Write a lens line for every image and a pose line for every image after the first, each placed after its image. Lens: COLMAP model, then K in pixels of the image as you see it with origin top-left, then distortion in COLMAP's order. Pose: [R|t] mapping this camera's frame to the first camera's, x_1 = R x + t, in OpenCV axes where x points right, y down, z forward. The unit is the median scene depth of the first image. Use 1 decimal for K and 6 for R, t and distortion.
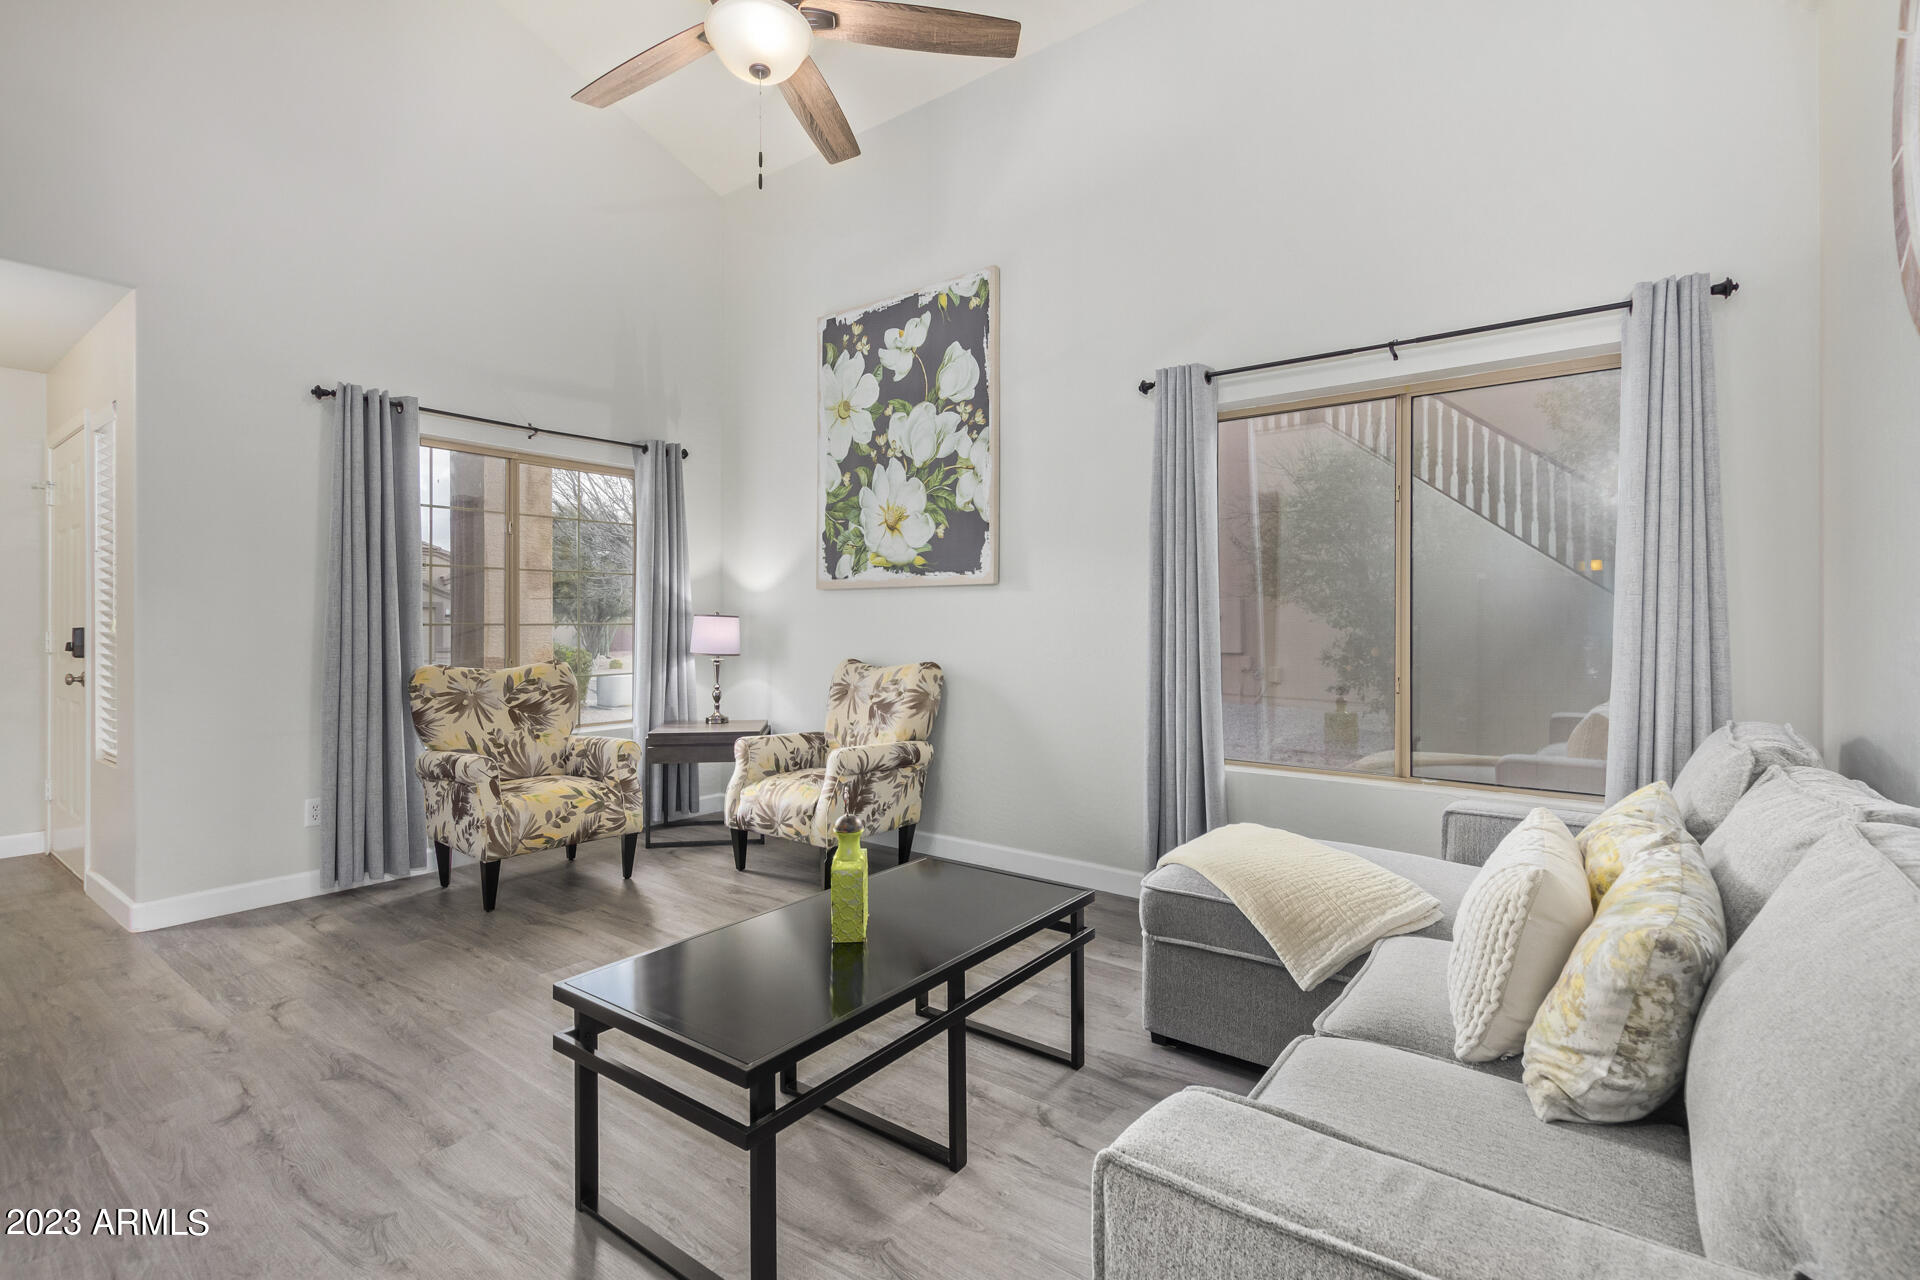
lens RADIAL K [[877.5, 0, 964.8], [0, 877.5, 633.0], [0, 0, 1]] dist [0.004956, -0.003389]
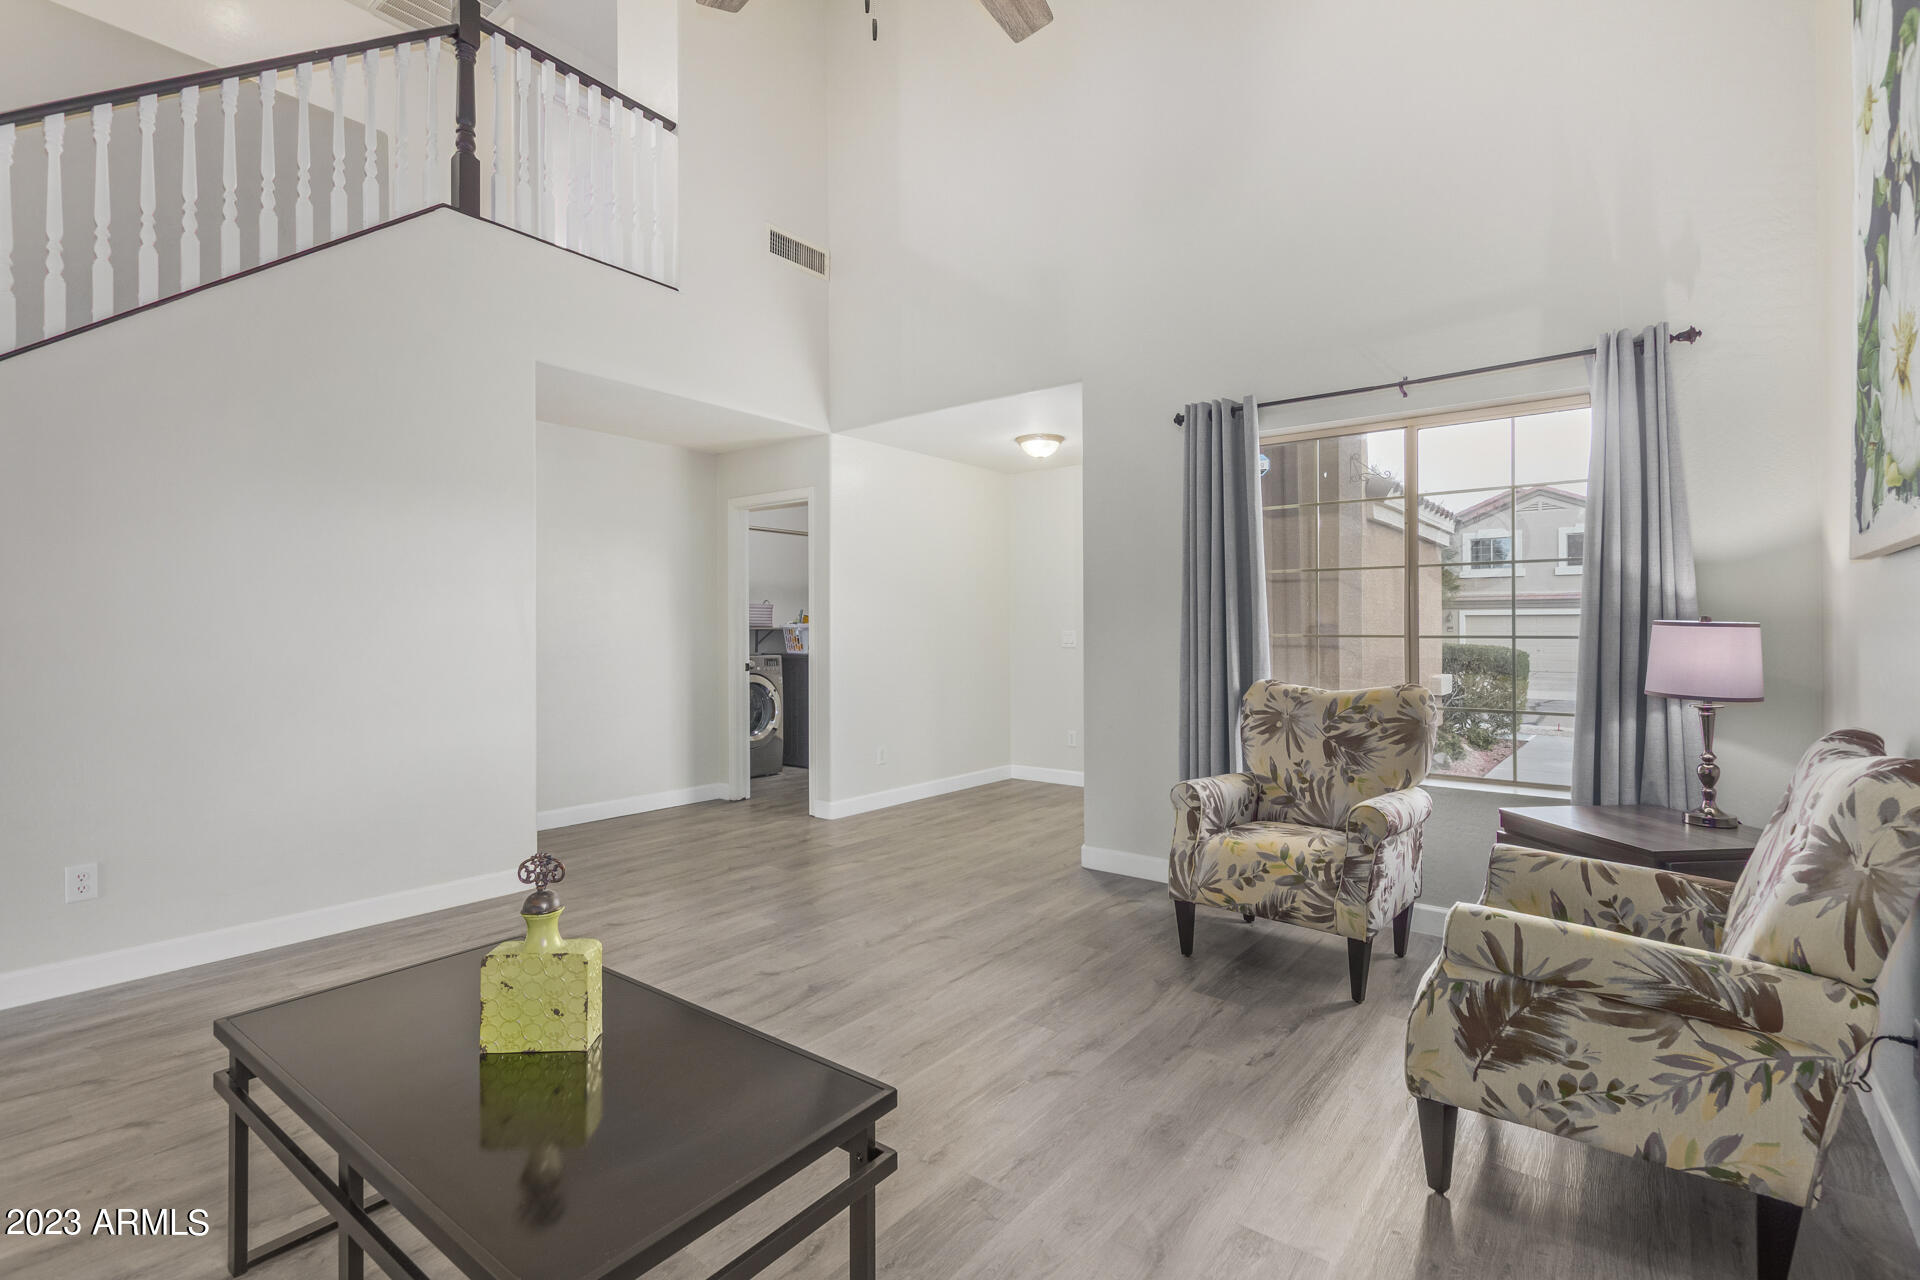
lens RADIAL K [[877.5, 0, 964.8], [0, 877.5, 633.0], [0, 0, 1]] dist [0.004956, -0.003389]
pose [[-0.010858, 0.005406, -0.999926, 0.297670], [-0.013455, 0.999894, 0.005552, -0.012572], [0.999851, 0.013515, -0.010784, 0.649700]]
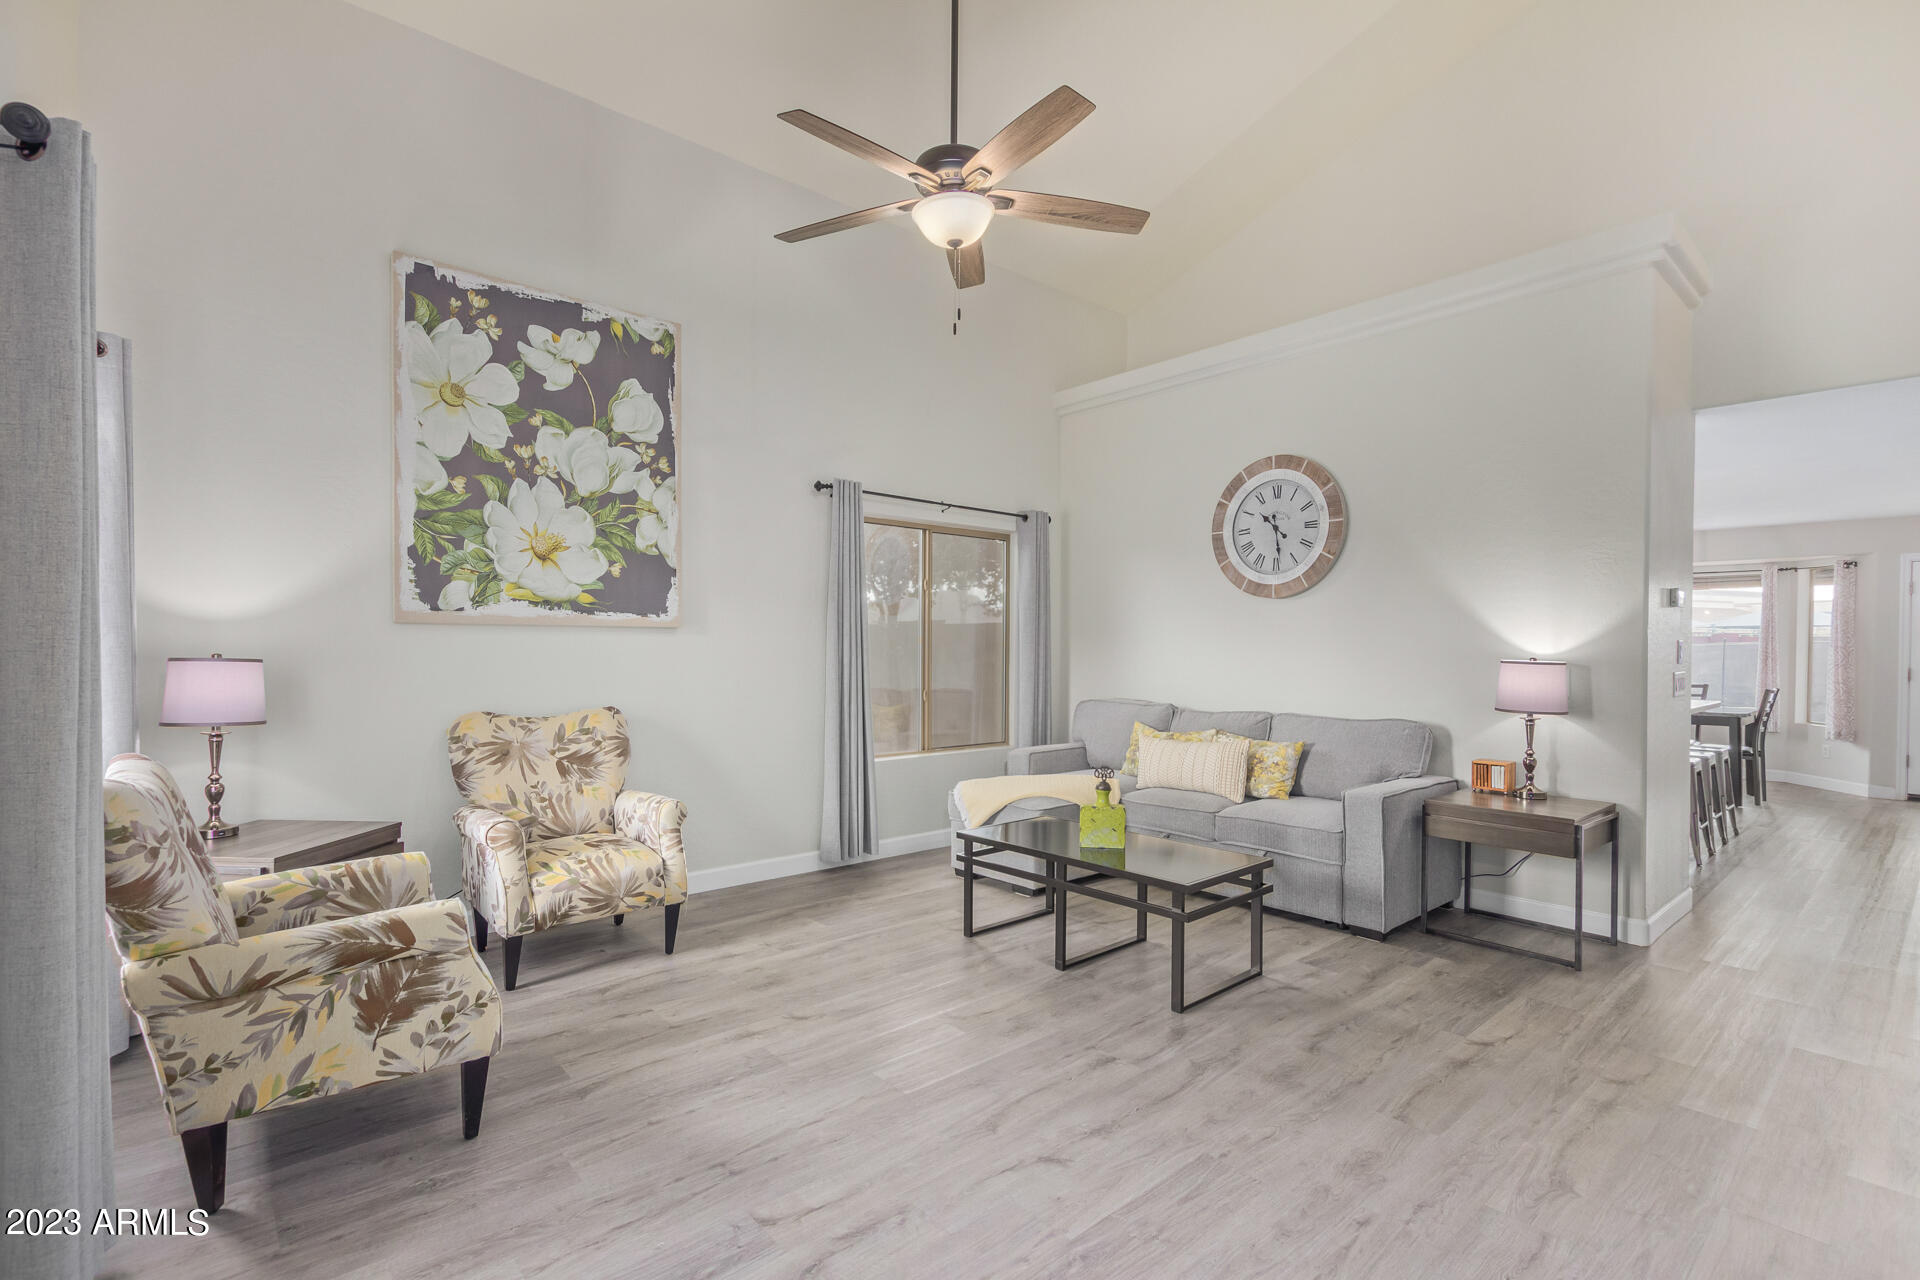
lens RADIAL K [[888.3, 0, 956.3], [0, 888.3, 671.0], [0, 0, 1]] dist [0.028766, -0.000171]
pose [[0.213256, -0.028357, 0.976585, -0.912435], [0.006884, 0.999597, 0.027522, -0.030075], [-0.976972, 0.000854, 0.213365, 0.431371]]
